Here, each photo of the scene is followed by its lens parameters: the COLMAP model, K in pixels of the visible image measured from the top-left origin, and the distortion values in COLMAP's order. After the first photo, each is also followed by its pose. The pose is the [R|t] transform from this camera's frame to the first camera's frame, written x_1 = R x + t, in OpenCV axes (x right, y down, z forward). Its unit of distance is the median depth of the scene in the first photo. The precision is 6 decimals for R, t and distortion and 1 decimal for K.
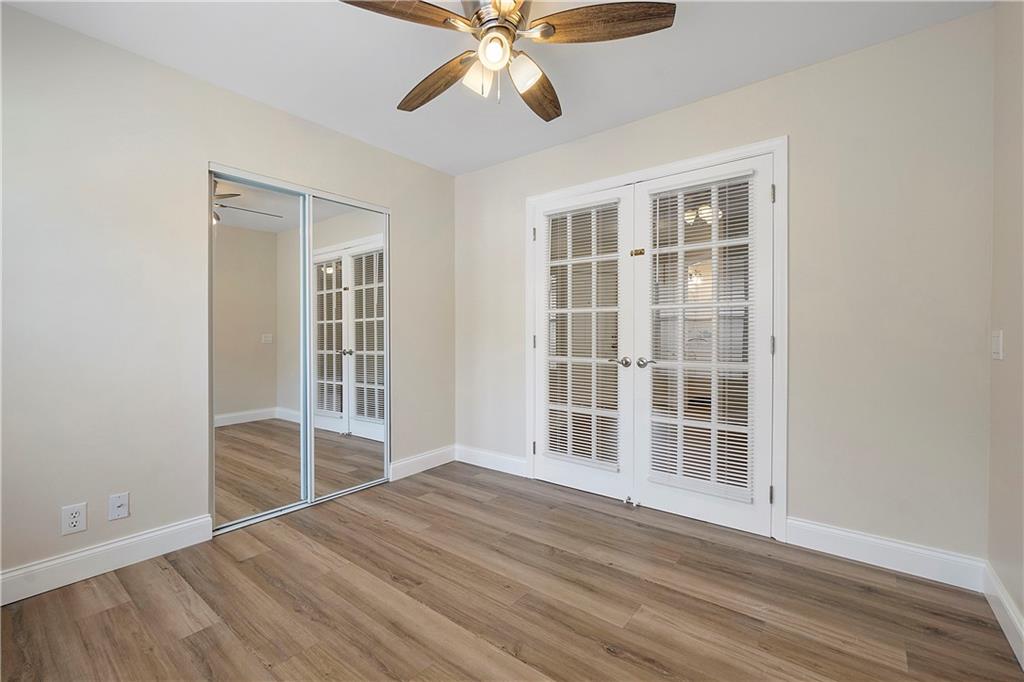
lens RADIAL K [[442.0, 0, 509.8], [0, 442.0, 338.0], [0, 0, 1]] dist [-0.006527, 0.001136]
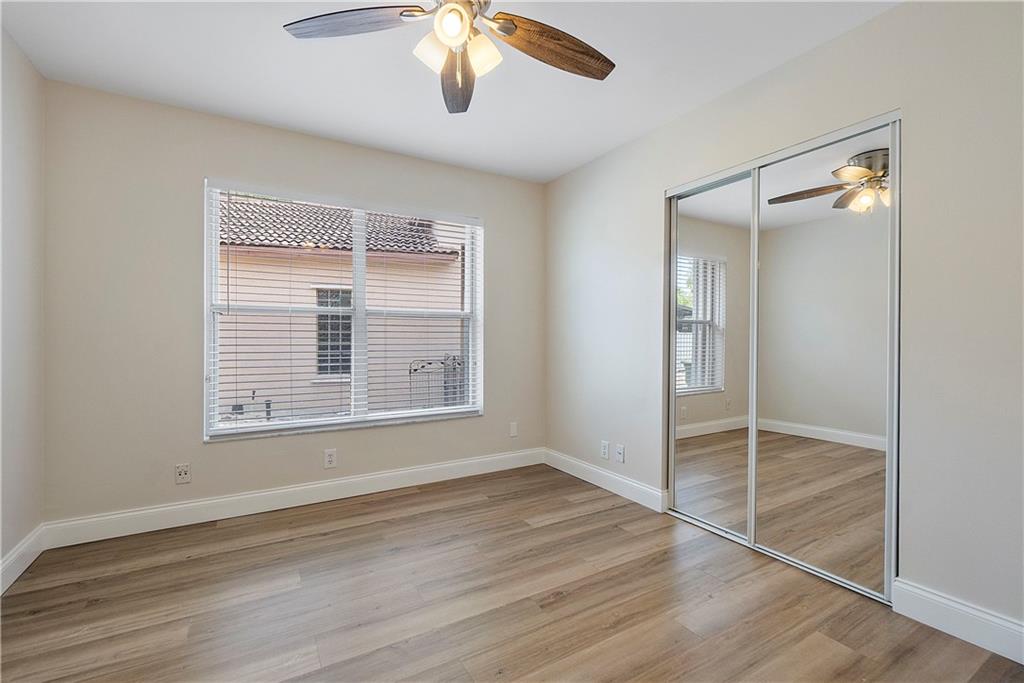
lens RADIAL K [[442.0, 0, 509.8], [0, 442.0, 338.5], [0, 0, 1]] dist [-0.006527, 0.001136]
pose [[-0.364424, 0.000929, -0.931233, 0.645908], [-0.009542, 0.999943, 0.004732, -0.009955], [0.931184, 0.010610, -0.364394, 1.204502]]
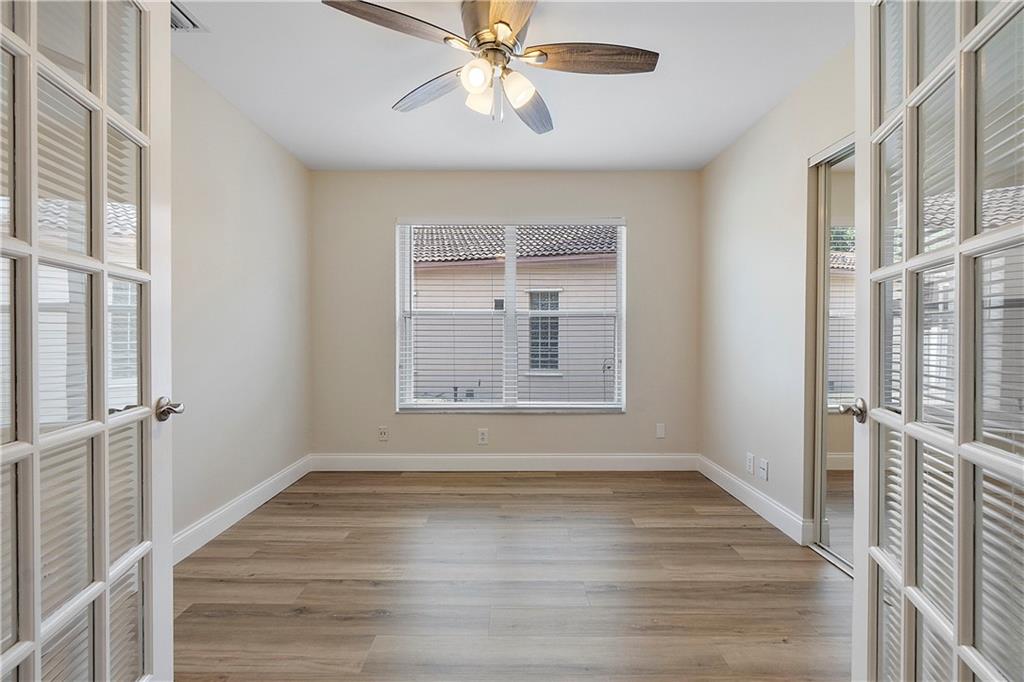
lens RADIAL K [[442.0, 0, 509.8], [0, 442.0, 338.0], [0, 0, 1]] dist [-0.006527, 0.001136]
pose [[-0.785055, 0.002764, -0.619420, 0.505008], [-0.006881, 0.999889, 0.013184, -0.014880], [0.619388, 0.014612, -0.784949, 1.563078]]
